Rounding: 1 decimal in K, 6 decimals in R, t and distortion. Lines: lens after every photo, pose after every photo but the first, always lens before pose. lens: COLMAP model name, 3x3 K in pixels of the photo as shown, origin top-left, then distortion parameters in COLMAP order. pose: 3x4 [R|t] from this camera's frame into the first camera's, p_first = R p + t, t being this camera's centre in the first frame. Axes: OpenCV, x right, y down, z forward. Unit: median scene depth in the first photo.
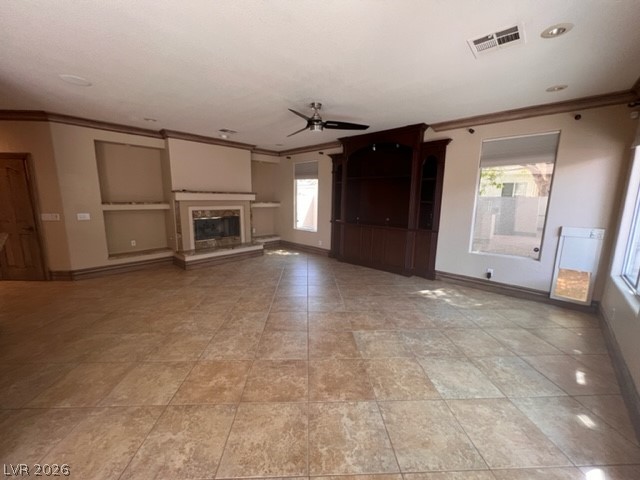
lens RADIAL K [[255.7, 0, 319.6], [0, 255.7, 240.6], [0, 0, 1]] dist [0.000503, 0.000275]
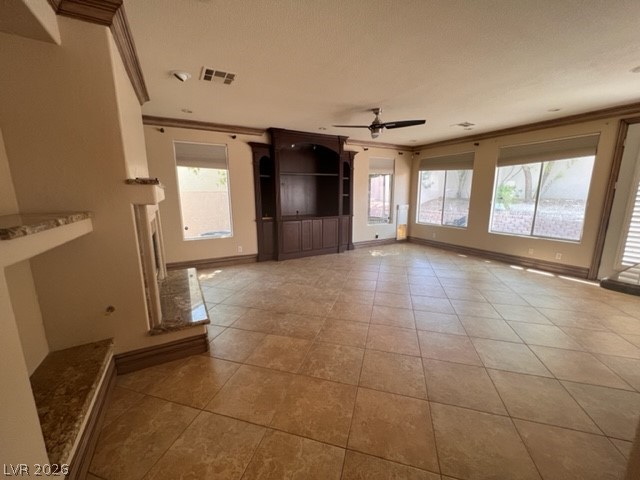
lens RADIAL K [[255.7, 0, 318.5], [0, 255.7, 241.6], [0, 0, 1]] dist [0.000503, 0.000275]
pose [[0.321037, -0.174375, 0.930875, -0.990355], [0.175713, 0.976805, 0.122379, -0.103887], [-0.930624, 0.124279, 0.344230, 0.723975]]
